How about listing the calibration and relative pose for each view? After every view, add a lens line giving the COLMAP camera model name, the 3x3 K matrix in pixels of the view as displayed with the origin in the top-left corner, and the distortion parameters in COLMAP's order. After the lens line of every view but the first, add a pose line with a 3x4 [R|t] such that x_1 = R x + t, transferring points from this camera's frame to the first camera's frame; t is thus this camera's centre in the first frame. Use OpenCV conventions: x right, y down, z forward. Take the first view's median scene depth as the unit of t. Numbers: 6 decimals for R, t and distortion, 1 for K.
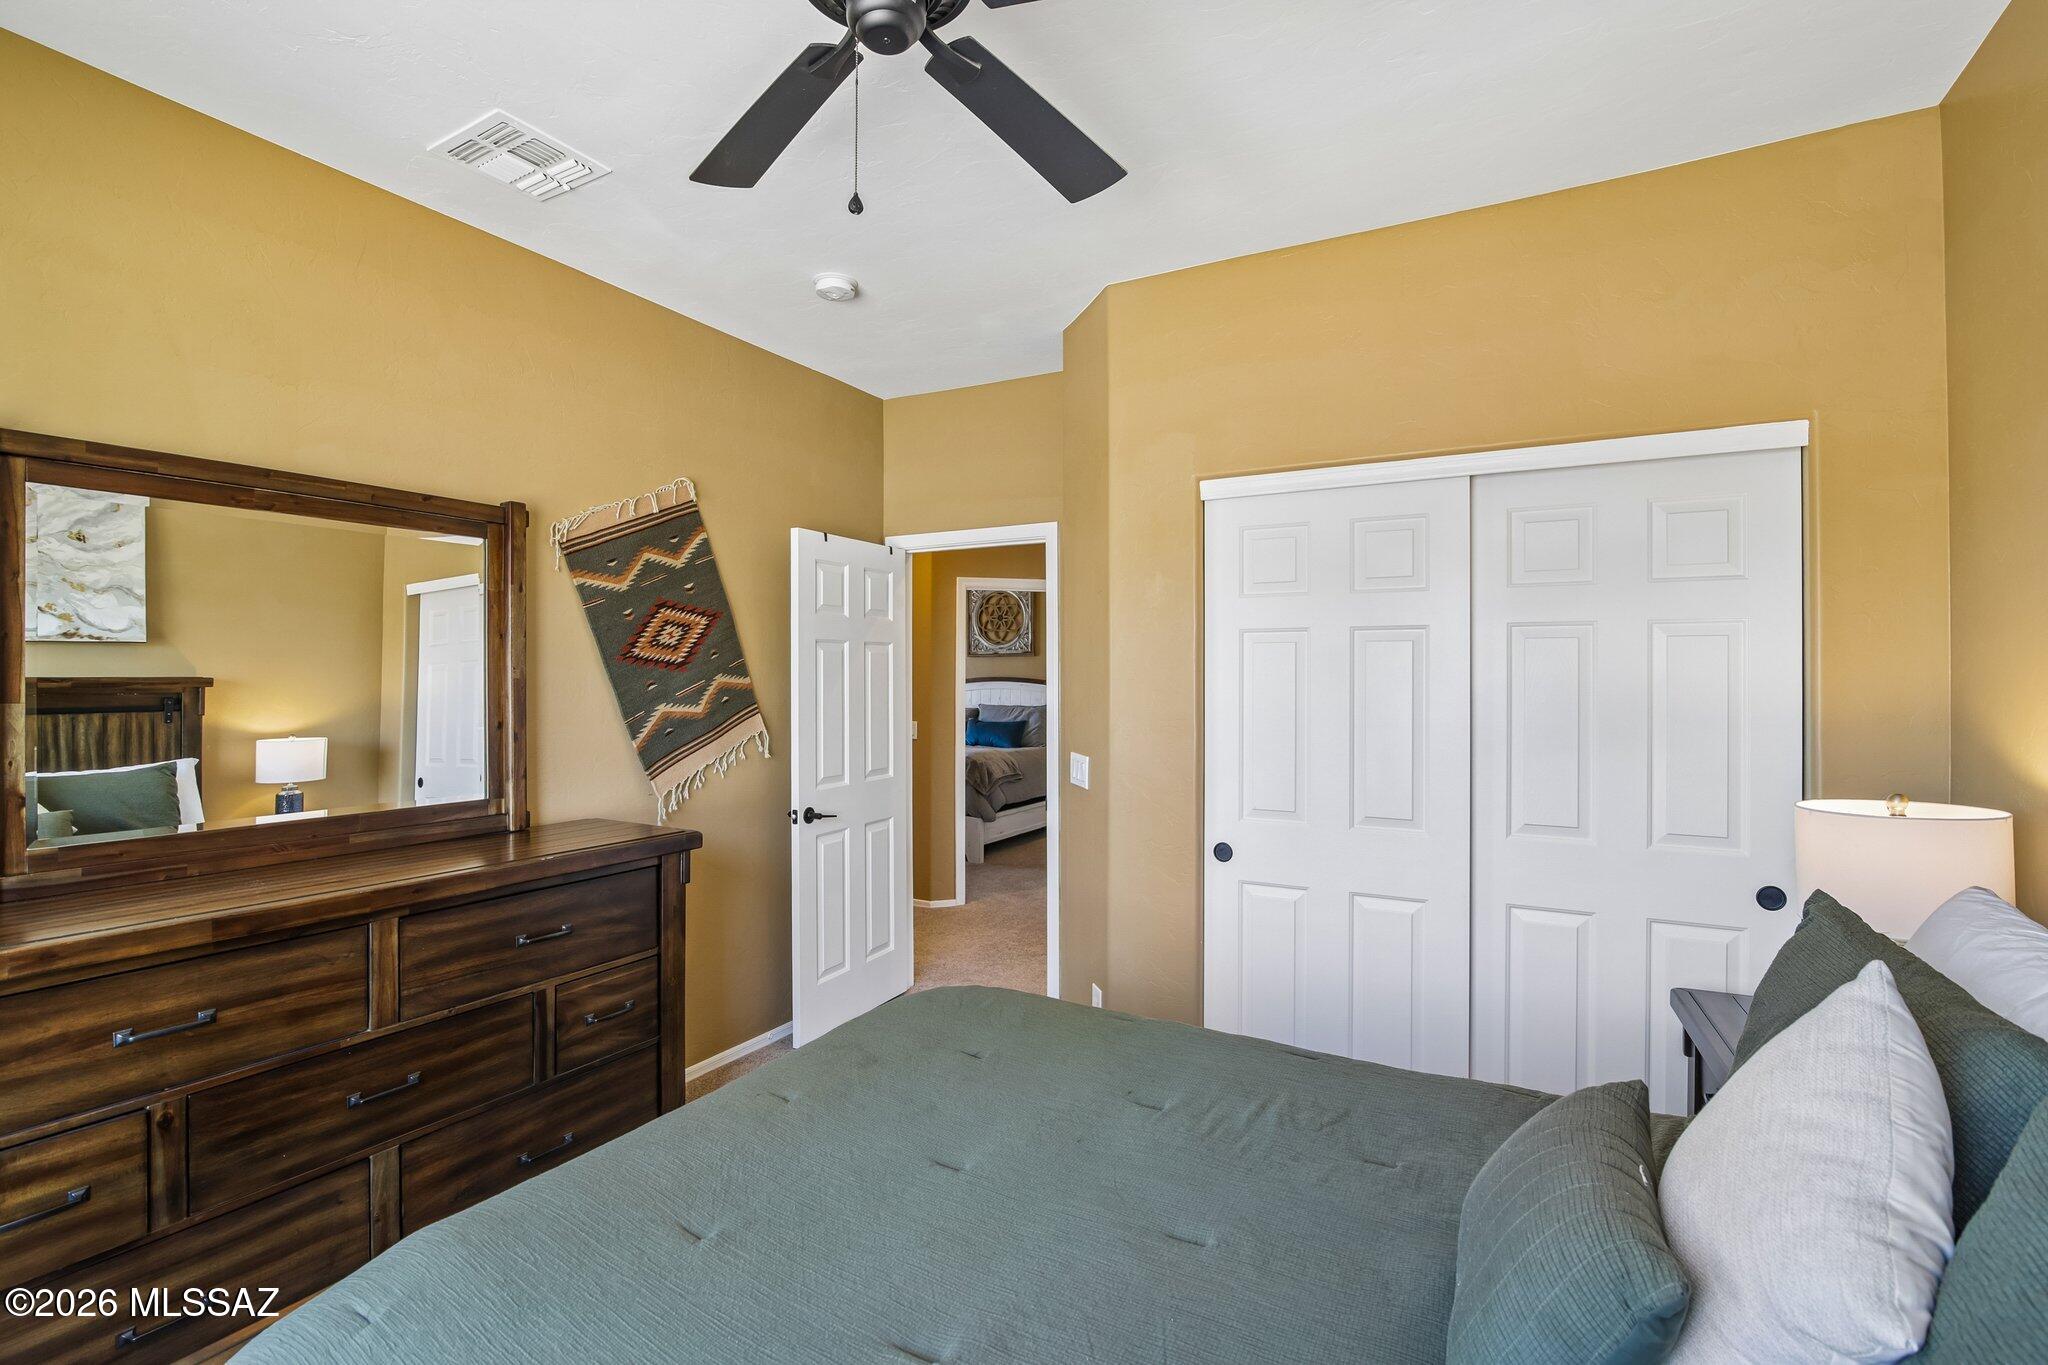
lens RADIAL K [[942.6, 0, 1019.9], [0, 942.6, 684.3], [0, 0, 1]] dist [-0.020350, 0.001317]
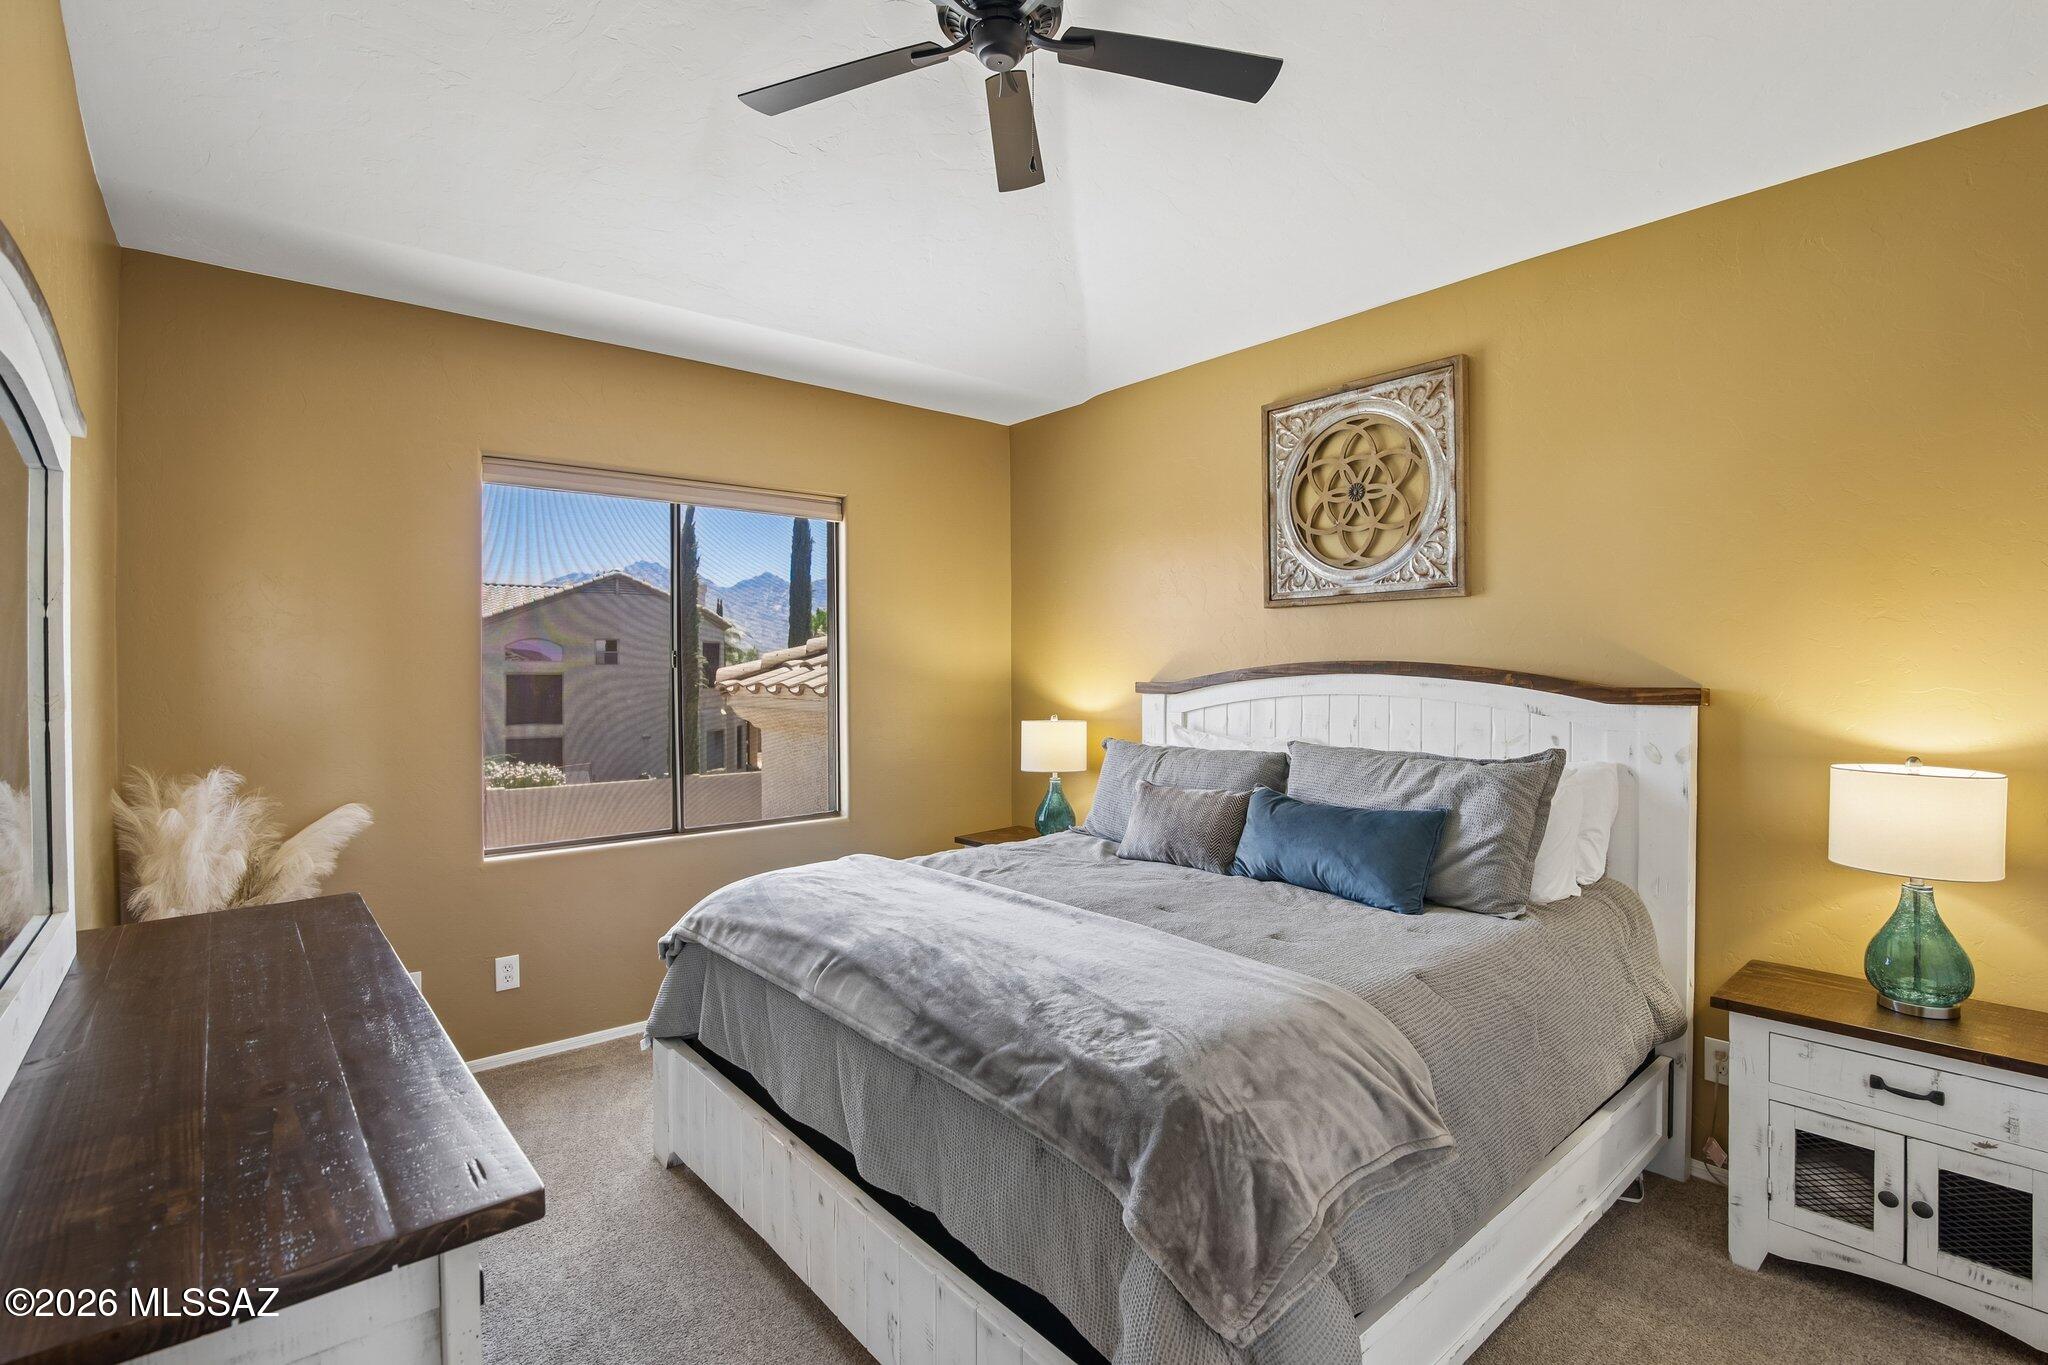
lens RADIAL K [[942.6, 0, 1031.5], [0, 942.6, 674.8], [0, 0, 1]] dist [-0.020350, 0.001317]
pose [[0.933022, -0.002655, -0.359809, -0.008417], [0.003191, 0.999995, 0.000895, -0.003426], [0.359805, -0.001983, 0.933025, 0.633106]]
